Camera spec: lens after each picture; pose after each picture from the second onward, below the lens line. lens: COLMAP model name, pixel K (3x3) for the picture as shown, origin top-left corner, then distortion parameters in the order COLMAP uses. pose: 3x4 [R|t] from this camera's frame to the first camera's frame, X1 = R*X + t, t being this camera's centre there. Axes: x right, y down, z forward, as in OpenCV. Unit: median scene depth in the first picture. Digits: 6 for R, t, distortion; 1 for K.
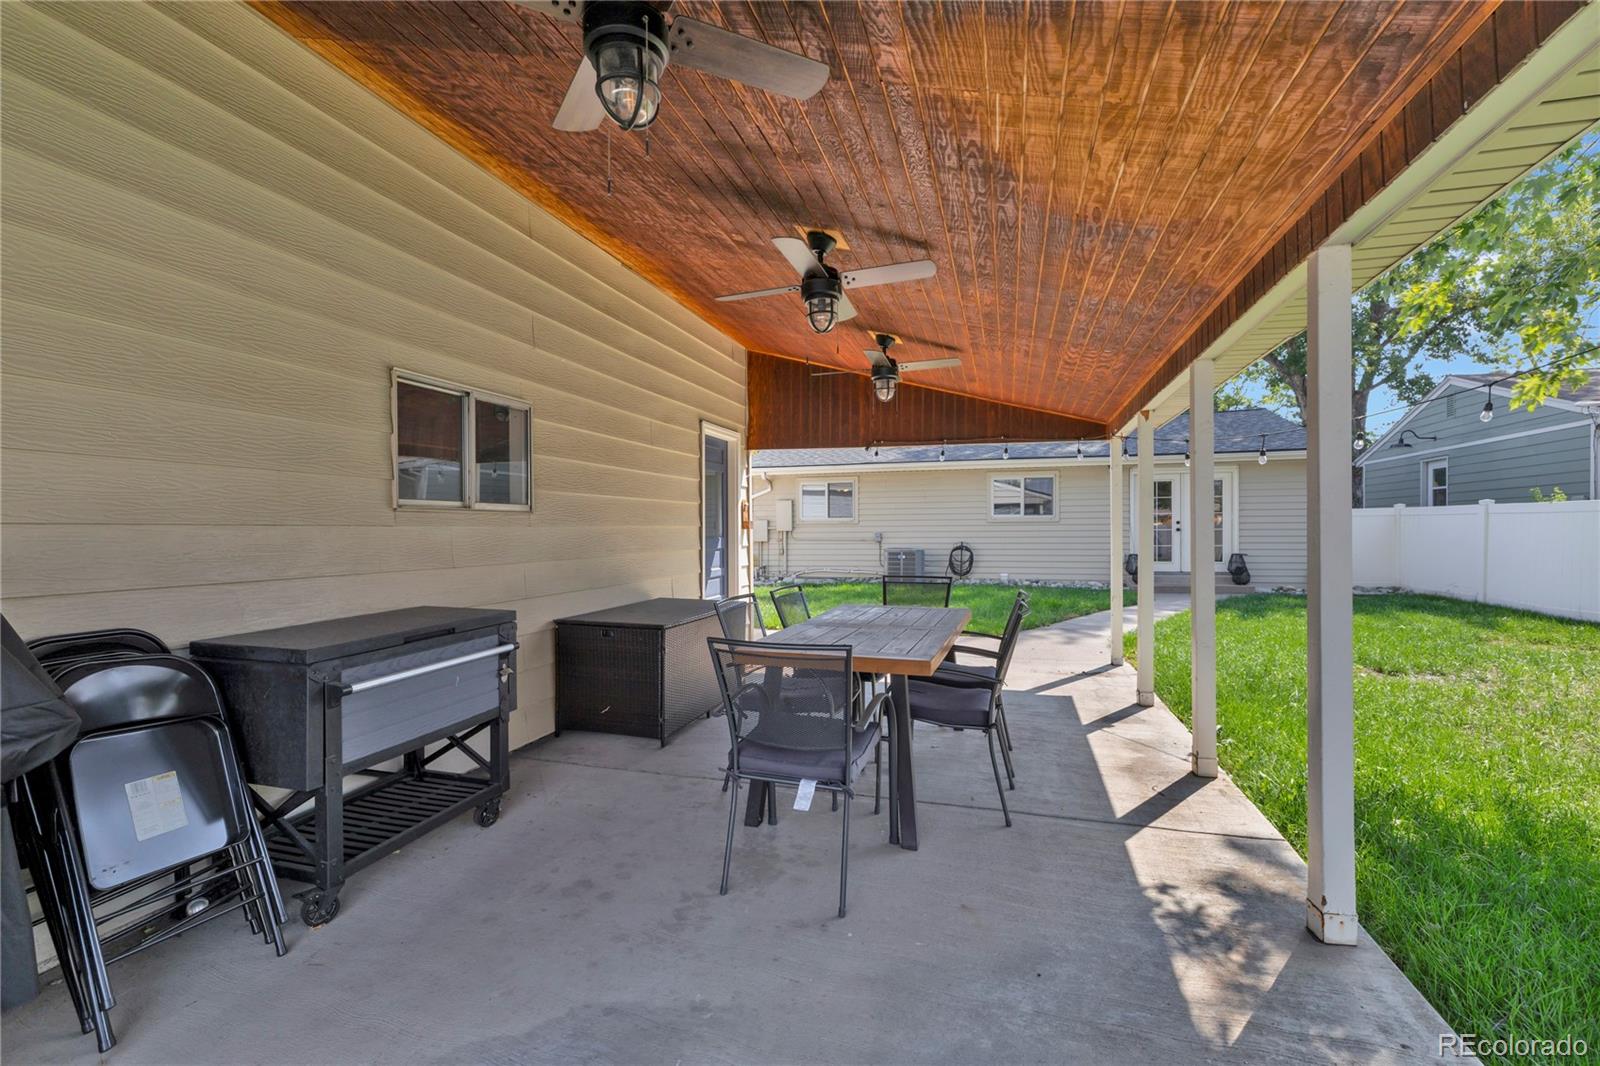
lens RADIAL K [[705.2, 0, 801.0], [0, 705.2, 536.9], [0, 0, 1]] dist [-0.001581, 0.001582]
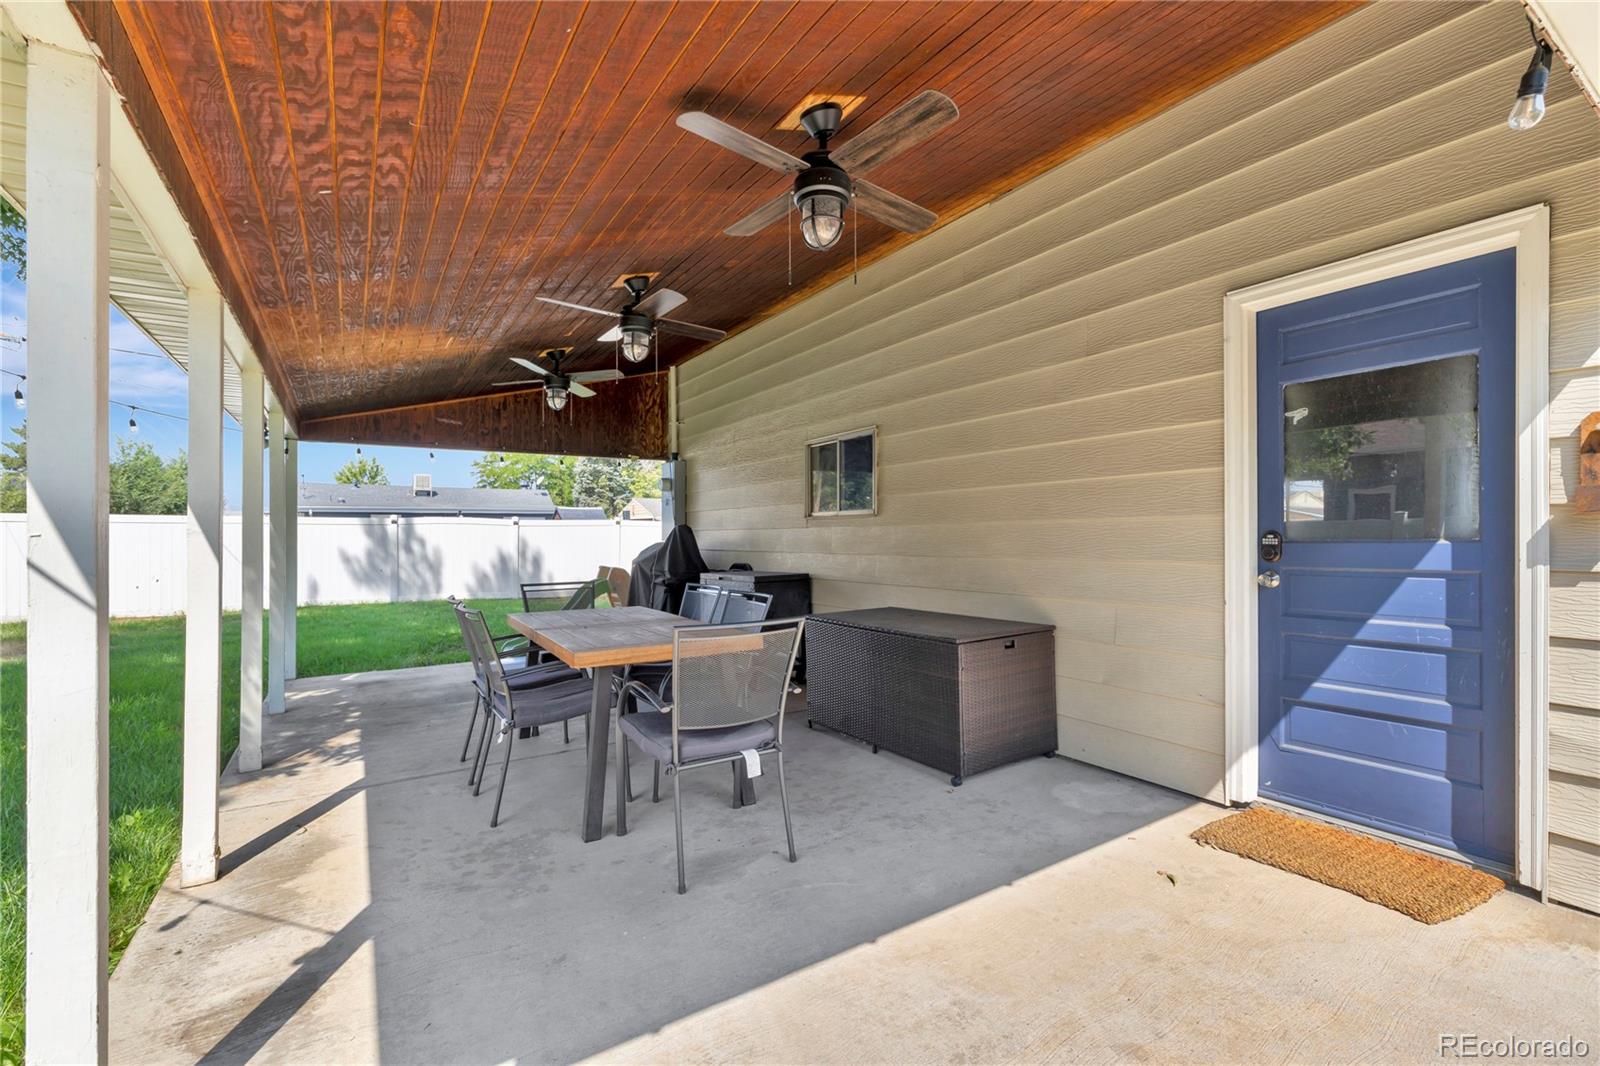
lens RADIAL K [[705.2, 0, 806.7], [0, 705.2, 529.5], [0, 0, 1]] dist [-0.001581, 0.001582]
pose [[-0.652980, 0.003458, -0.757367, 0.674250], [0.003280, 0.999993, 0.001738, -0.012651], [0.757368, -0.001350, -0.652987, 1.822964]]
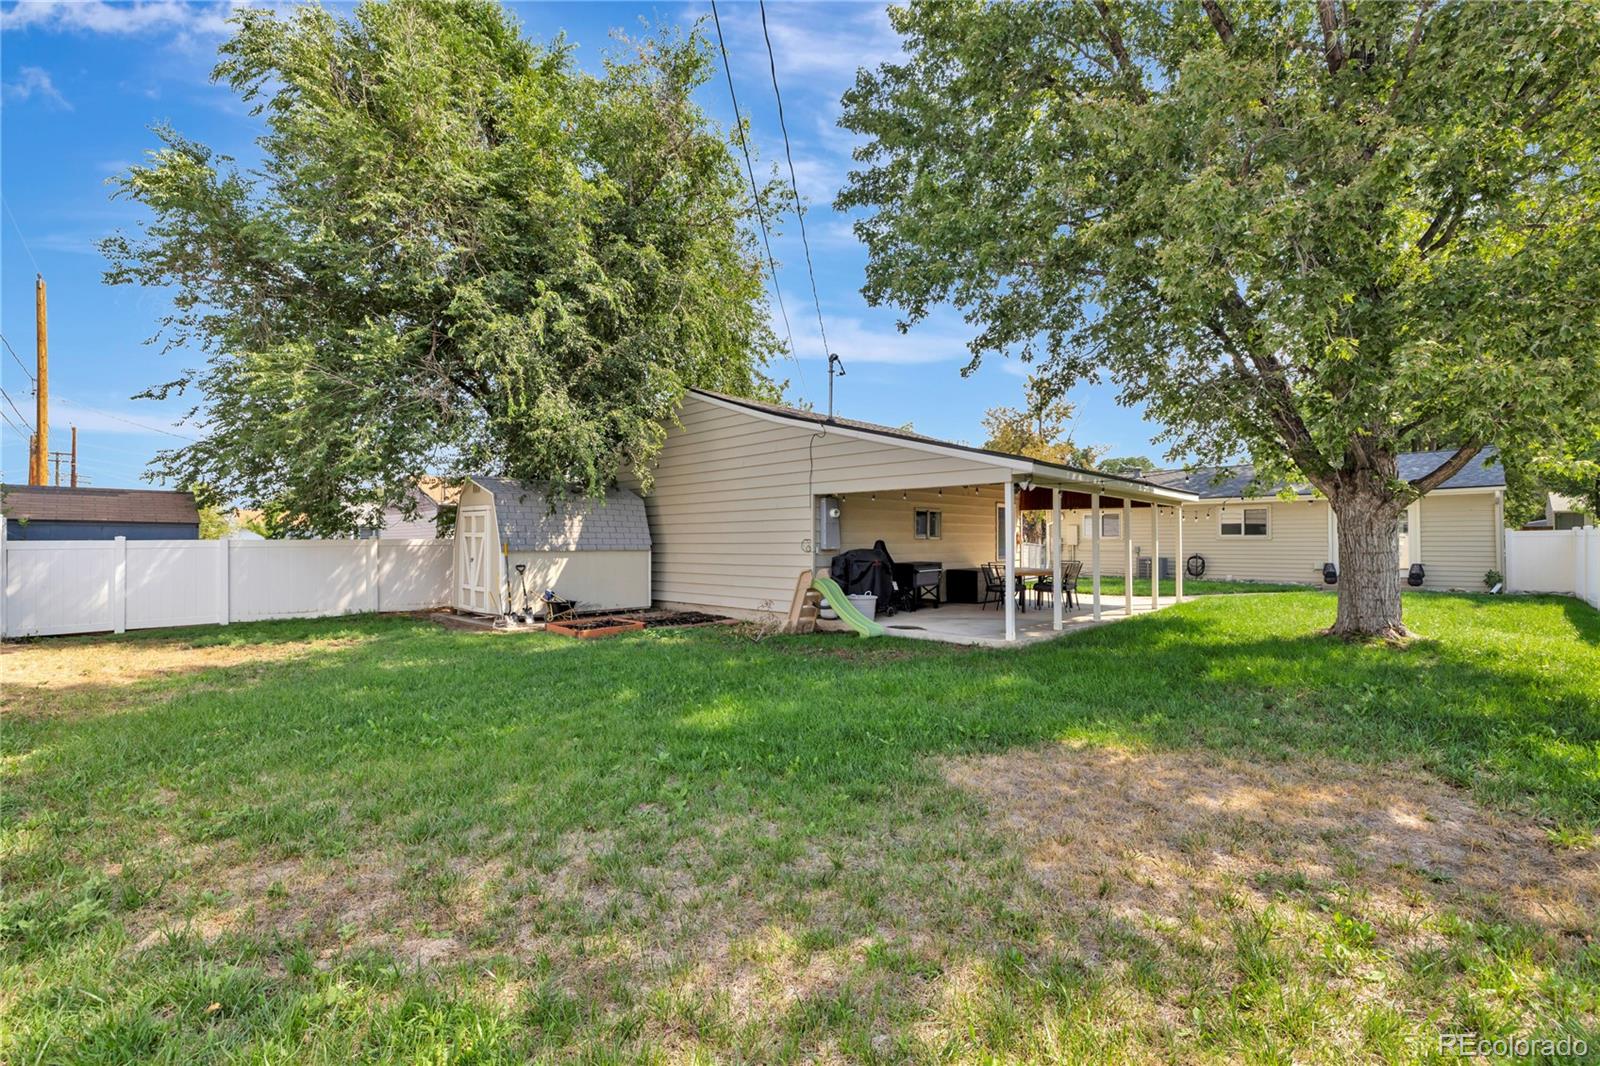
lens RADIAL K [[705.2, 0, 798.1], [0, 705.2, 538.5], [0, 0, 1]] dist [-0.001581, 0.001582]
pose [[0.886961, 0.008698, -0.461762, 0.699487], [-0.013204, 0.999892, -0.006529, -0.008083], [0.461655, 0.011888, 0.886980, -2.797832]]
